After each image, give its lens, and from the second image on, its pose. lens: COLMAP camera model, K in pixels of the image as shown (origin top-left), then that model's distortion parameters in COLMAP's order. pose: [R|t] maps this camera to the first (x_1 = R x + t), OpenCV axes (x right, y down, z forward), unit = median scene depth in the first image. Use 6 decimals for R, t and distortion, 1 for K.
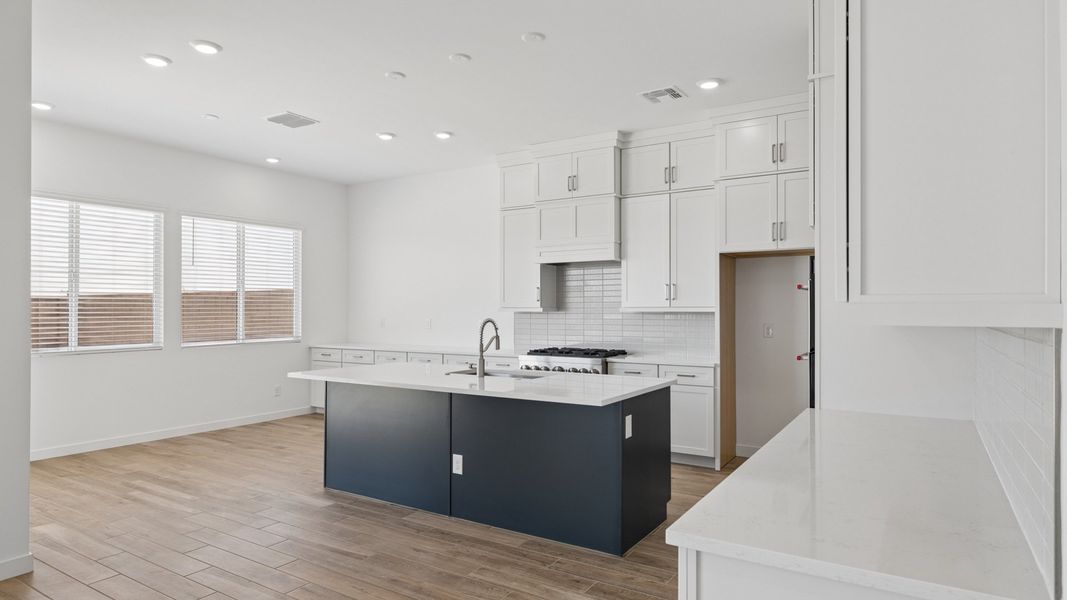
lens RADIAL K [[614.3, 0, 536.2], [0, 614.3, 303.6], [0, 0, 1]] dist [0.004775, 0.000032]
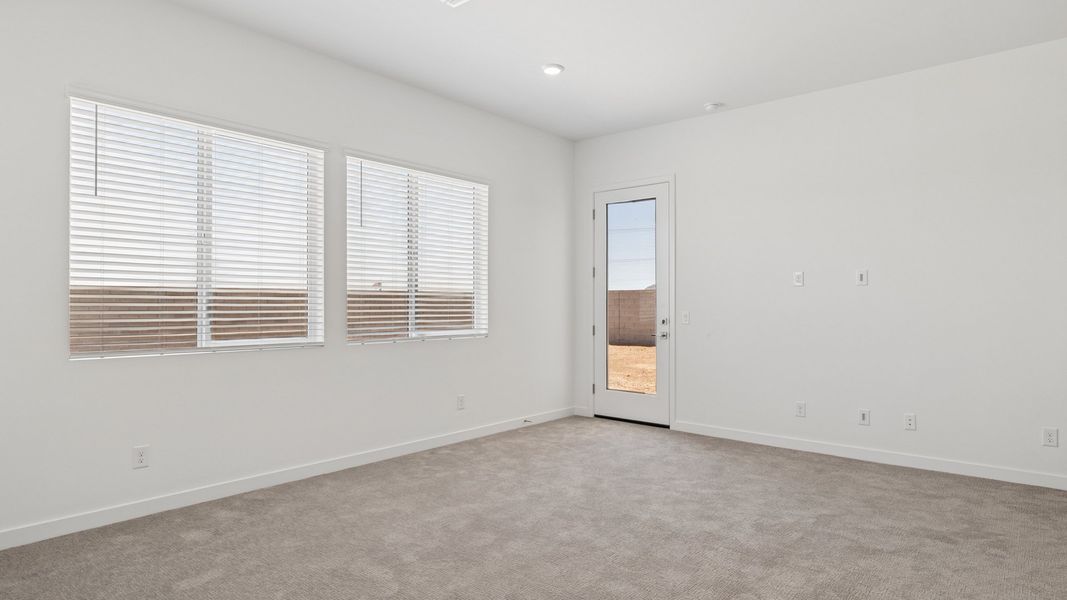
lens RADIAL K [[596.0, 0, 549.3], [0, 596.0, 296.9], [0, 0, 1]] dist [0.001235, -0.000094]
pose [[0.992353, -0.001597, -0.123420, -0.285743], [0.000999, 0.999987, -0.004908, 0.024121], [0.123426, 0.004747, 0.992342, 0.385087]]
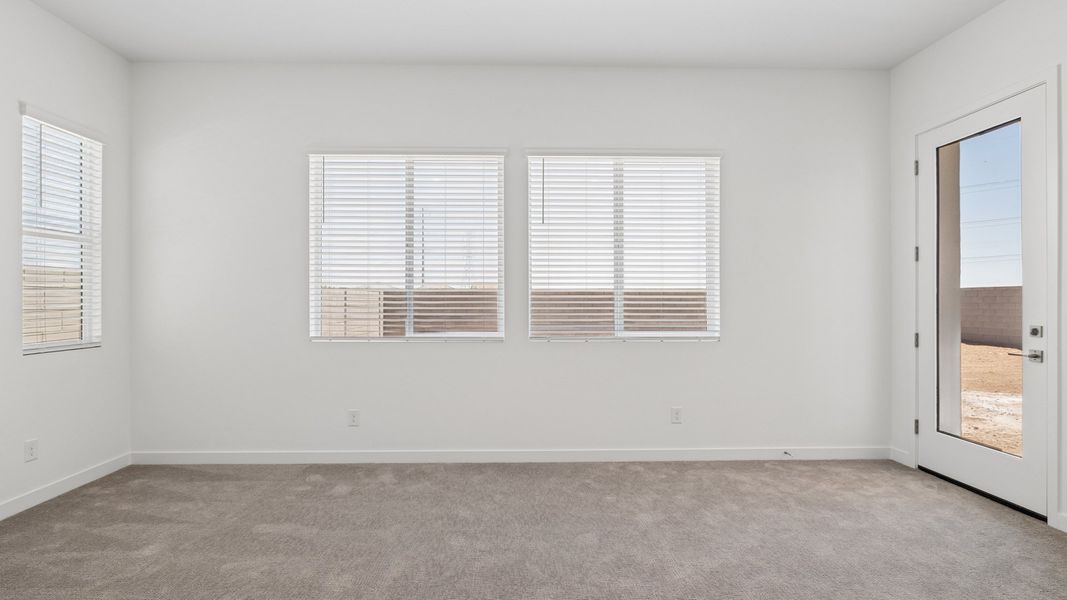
lens RADIAL K [[512.1, 0, 530.7], [0, 512.1, 300.4], [0, 0, 1]] dist [-0.002575, -0.000868]
pose [[0.560020, -0.003097, -0.828473, -0.087264], [0.006601, 0.999978, 0.000724, 0.027464], [0.828453, -0.005874, 0.560028, 0.727517]]
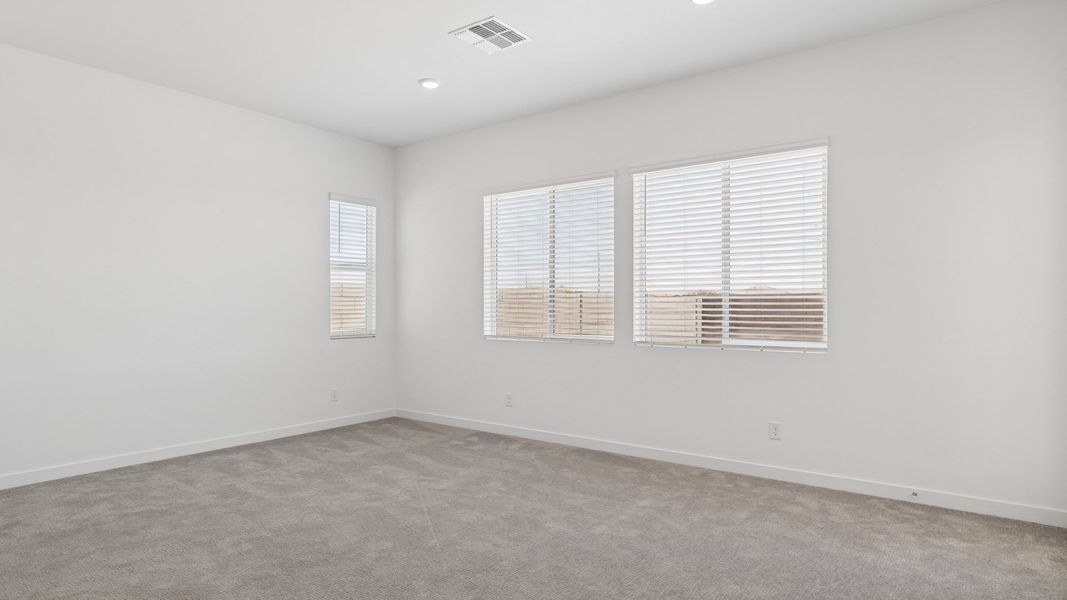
lens RADIAL K [[614.3, 0, 536.2], [0, 614.3, 303.6], [0, 0, 1]] dist [0.004775, 0.000032]
pose [[-0.080199, -0.004646, -0.996768, 0.227887], [0.008376, 0.999951, -0.005335, 0.026134], [0.996744, -0.008777, -0.080156, 1.023470]]
